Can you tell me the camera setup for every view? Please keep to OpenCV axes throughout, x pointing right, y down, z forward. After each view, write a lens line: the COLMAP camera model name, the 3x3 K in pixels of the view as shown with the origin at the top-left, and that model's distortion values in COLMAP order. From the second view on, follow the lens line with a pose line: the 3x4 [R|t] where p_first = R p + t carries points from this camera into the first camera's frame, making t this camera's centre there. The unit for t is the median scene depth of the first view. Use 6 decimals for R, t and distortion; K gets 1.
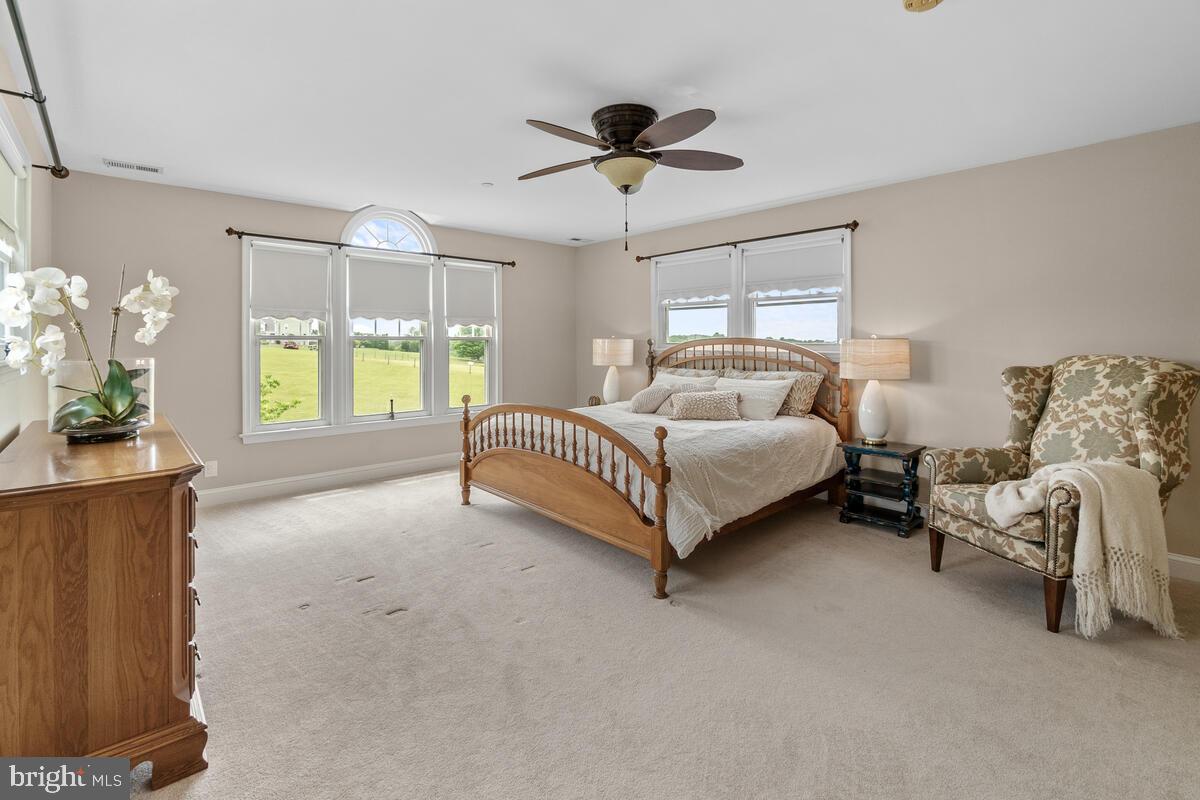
lens RADIAL K [[531.9, 0, 598.6], [0, 531.9, 354.6], [0, 0, 1]] dist [-0.005434, -0.000286]
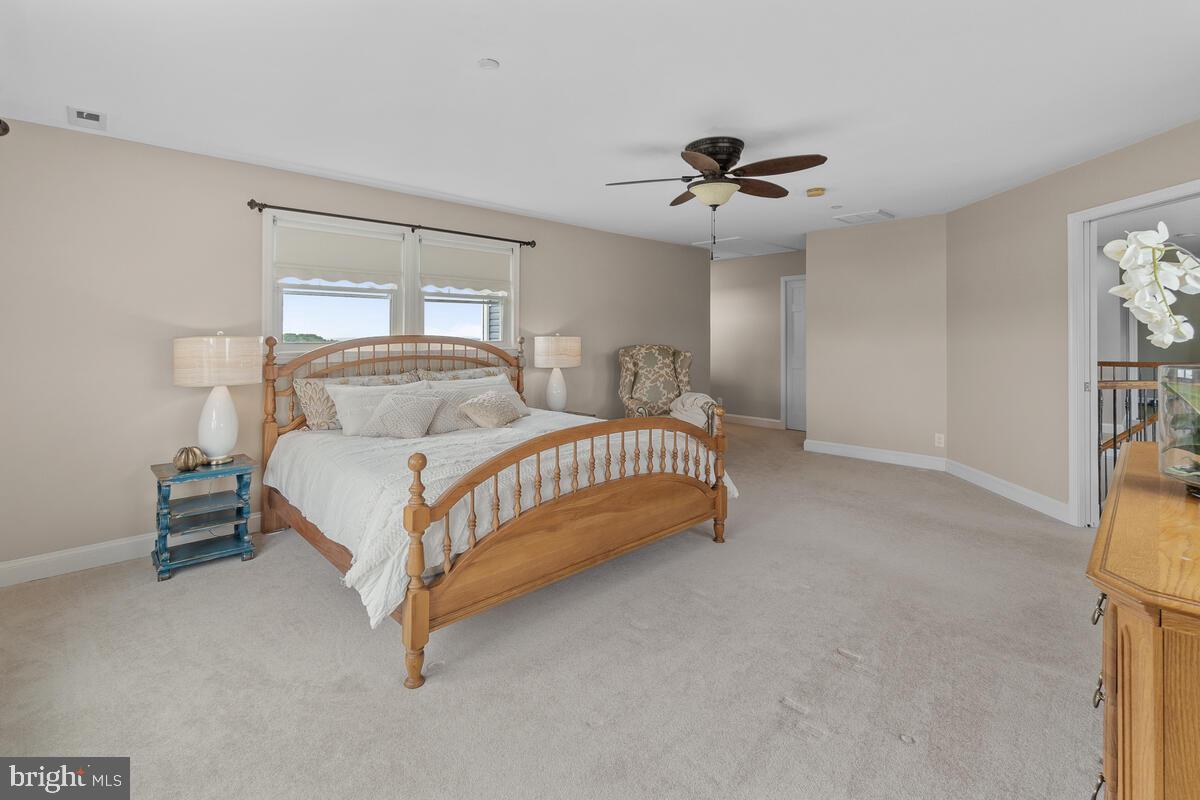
lens RADIAL K [[539.0, 0, 601.6], [0, 539.0, 346.8], [0, 0, 1]] dist [0.001957, 0.000454]
pose [[-0.044751, -0.015696, 0.998875, -0.643799], [0.031910, 0.999344, 0.017132, -0.018573], [-0.998488, 0.032641, -0.044220, 0.744868]]
